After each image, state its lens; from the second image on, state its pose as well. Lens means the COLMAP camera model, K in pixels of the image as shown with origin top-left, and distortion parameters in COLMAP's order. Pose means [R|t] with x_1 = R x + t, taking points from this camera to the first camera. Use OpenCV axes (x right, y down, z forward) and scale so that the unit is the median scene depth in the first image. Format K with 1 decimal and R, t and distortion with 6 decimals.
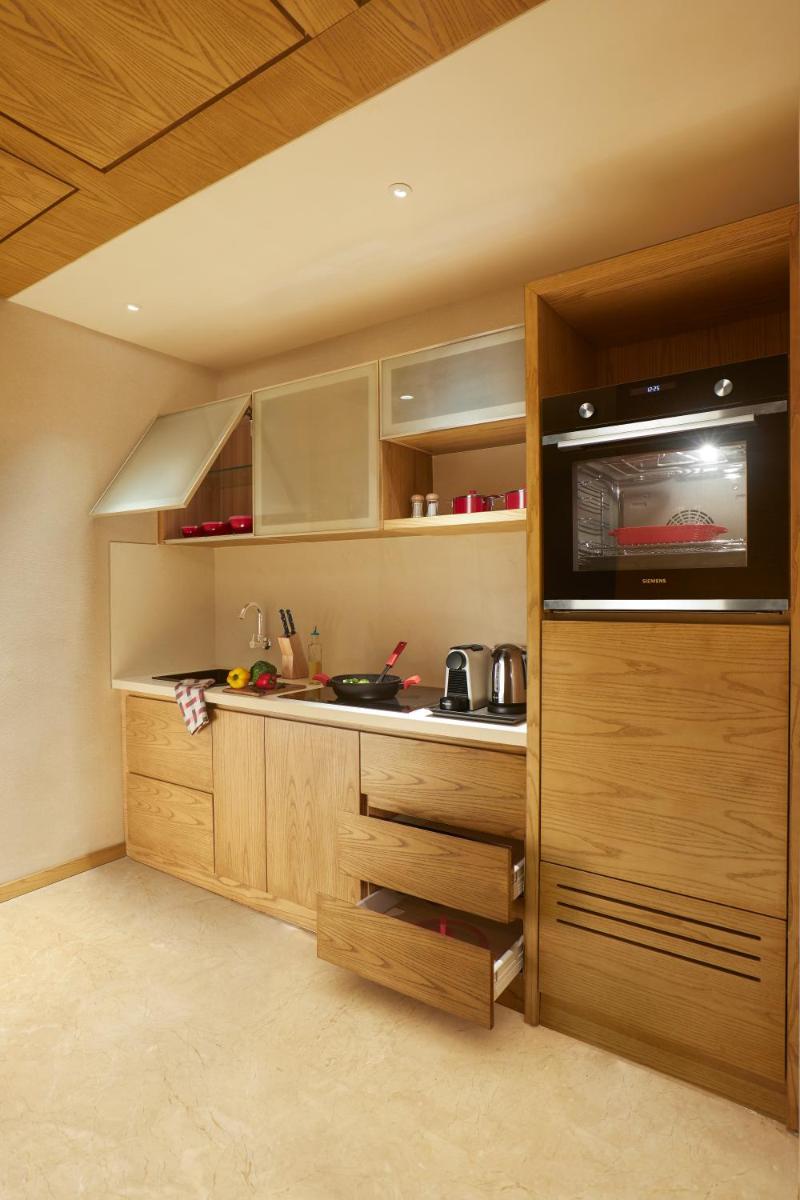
lens RADIAL K [[650.5, 0, 400.0], [0, 650.5, 600.0], [0, 0, 1]] dist [-0.005831, -0.000840]
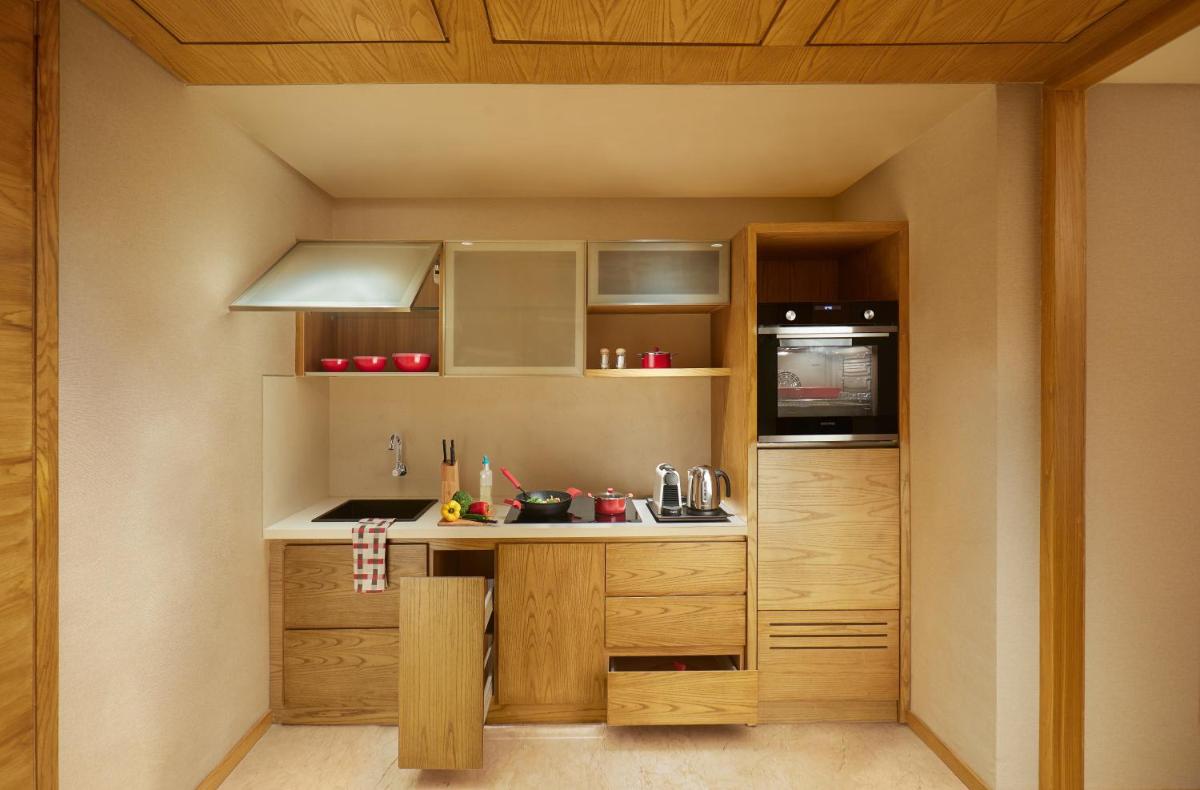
lens RADIAL K [[532.1, 0, 600.0], [0, 532.1, 395.0], [0, 0, 1]] dist [0.009757, -0.000137]
pose [[0.815095, -0.000995, 0.579326, -0.824710], [0.008403, 0.999914, -0.010106, -0.088240], [-0.579266, 0.013106, 0.815033, 0.215194]]
